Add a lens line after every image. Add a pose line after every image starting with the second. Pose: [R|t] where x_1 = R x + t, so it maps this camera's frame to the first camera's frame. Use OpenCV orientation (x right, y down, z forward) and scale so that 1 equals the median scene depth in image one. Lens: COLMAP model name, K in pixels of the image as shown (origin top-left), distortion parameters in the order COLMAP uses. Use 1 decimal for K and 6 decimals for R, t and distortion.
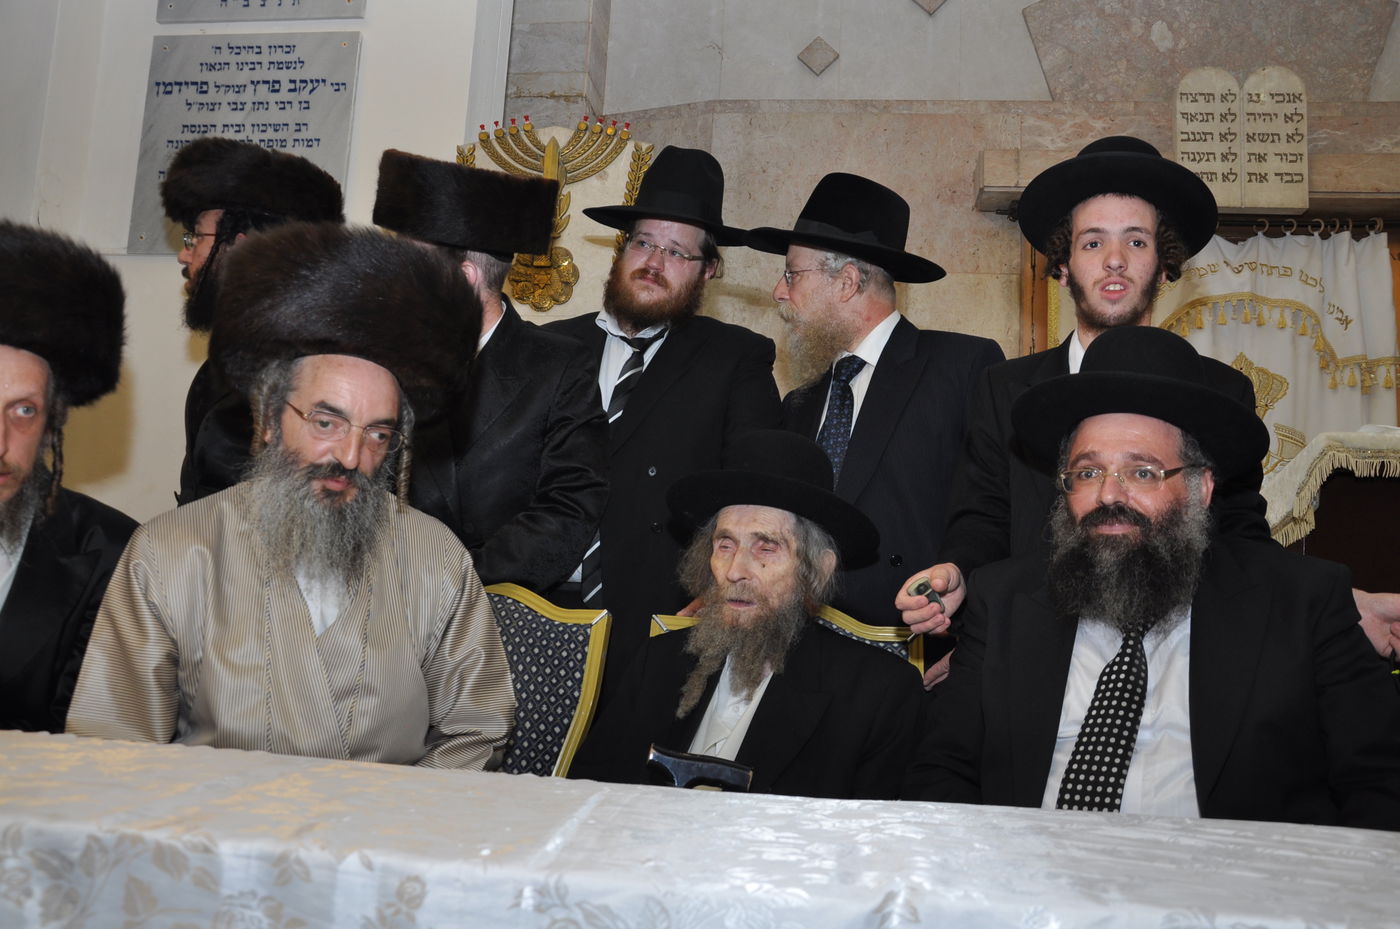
lens RADIAL K [[1206.7, 0, 671.3], [0, 1206.7, 514.3], [0, 0, 1]] dist [-0.060908, 0.086586]
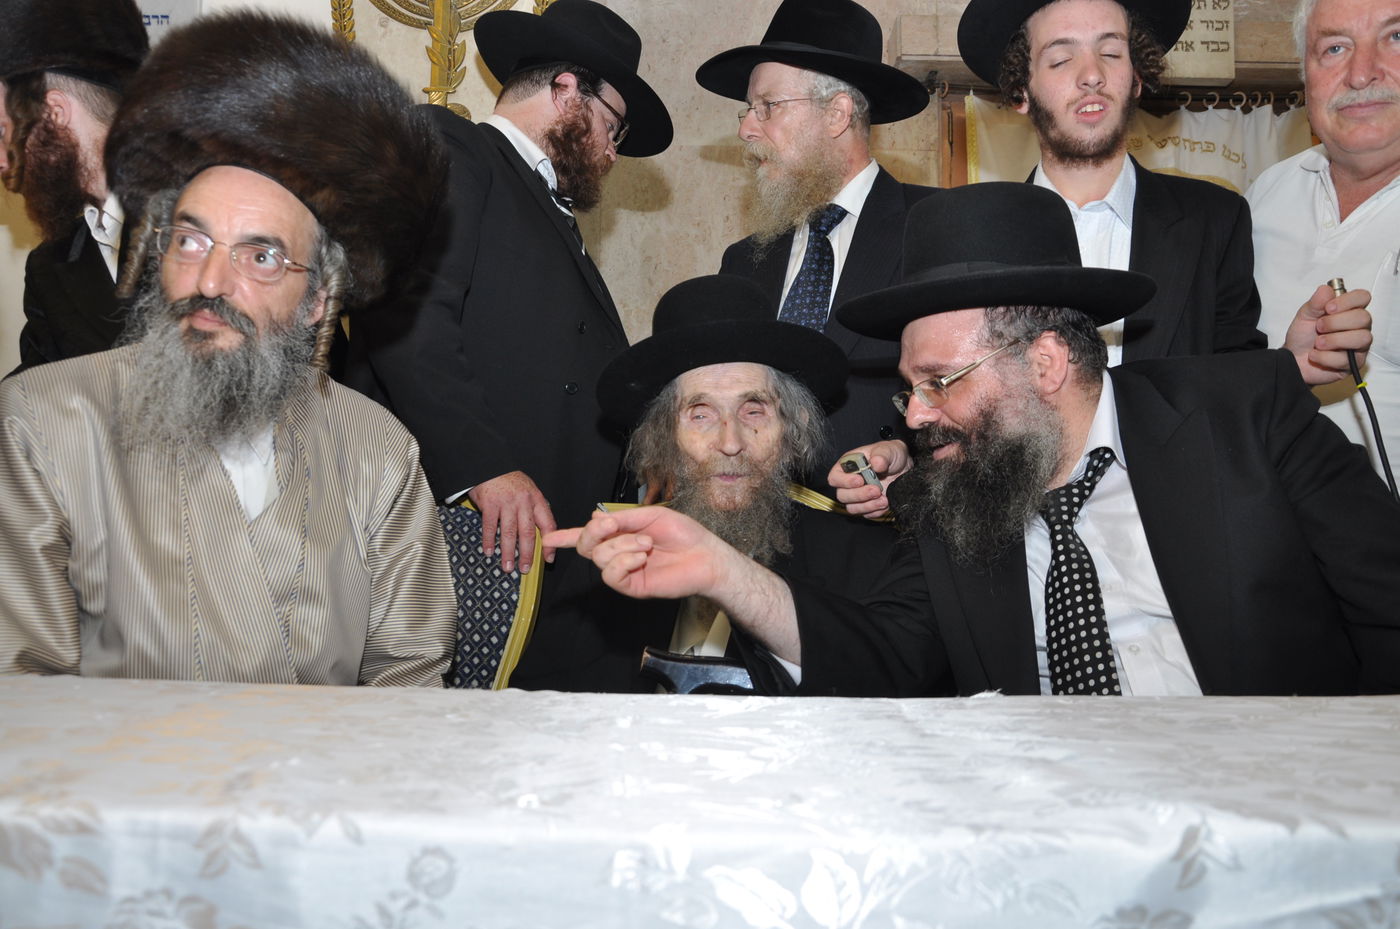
lens RADIAL K [[1206.7, 0, 695.7], [0, 1206.7, 483.7], [0, 0, 1]] dist [-0.060908, 0.086586]
pose [[0.991239, -0.027010, 0.129286, -0.058249], [0.021274, 0.998736, 0.045540, 0.031733], [-0.130352, -0.042391, 0.990561, 0.137340]]
